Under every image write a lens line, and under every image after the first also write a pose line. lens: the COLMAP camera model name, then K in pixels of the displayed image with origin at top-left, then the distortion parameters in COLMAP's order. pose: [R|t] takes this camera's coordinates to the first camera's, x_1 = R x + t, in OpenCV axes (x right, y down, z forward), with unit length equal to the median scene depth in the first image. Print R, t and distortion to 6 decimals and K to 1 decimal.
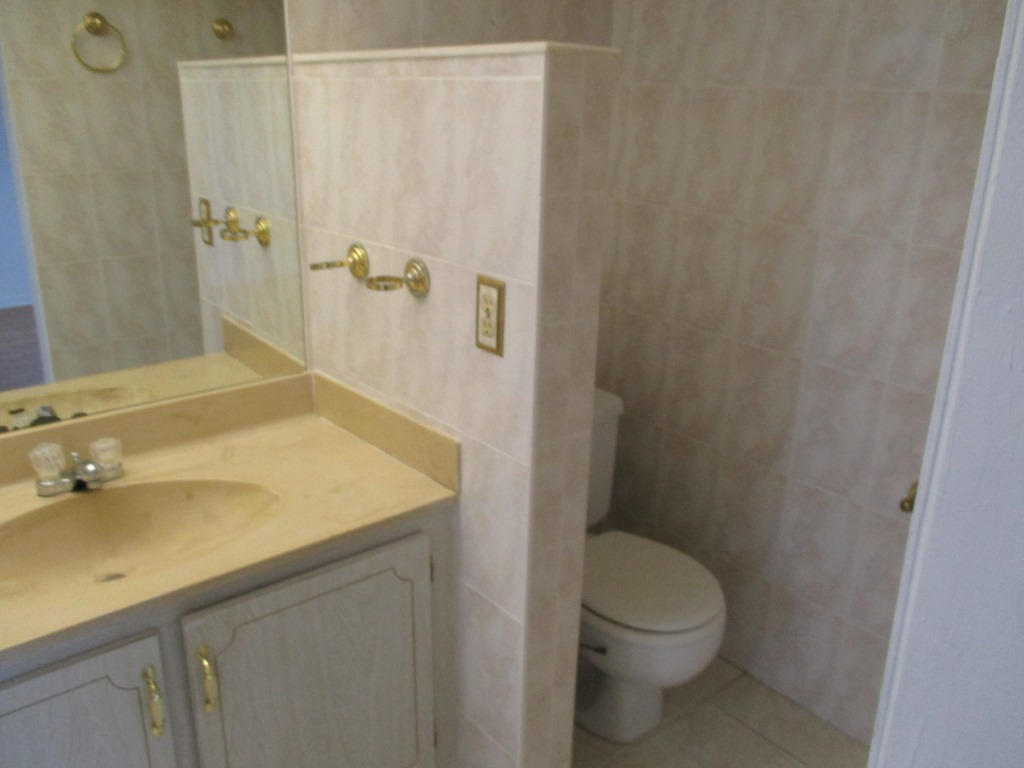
lens RADIAL K [[903.4, 0, 512.5], [0, 903.4, 382.3], [0, 0, 1]] dist [0.060187, 0.003126]
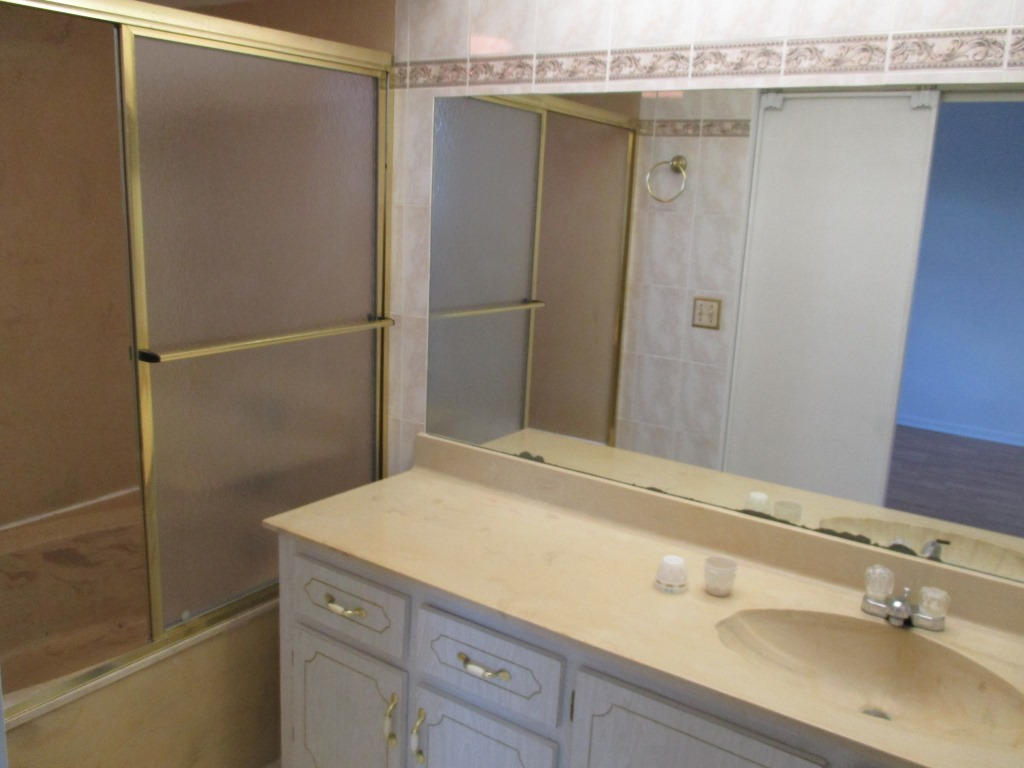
lens RADIAL K [[868.2, 0, 511.4], [0, 868.2, 386.4], [0, 0, 1]] dist [-0.041068, -0.007446]
pose [[0.253997, 0.199919, -0.946318, 0.281434], [-0.357076, 0.928669, 0.100349, -0.072598], [0.898878, 0.312419, 0.307265, 0.234119]]
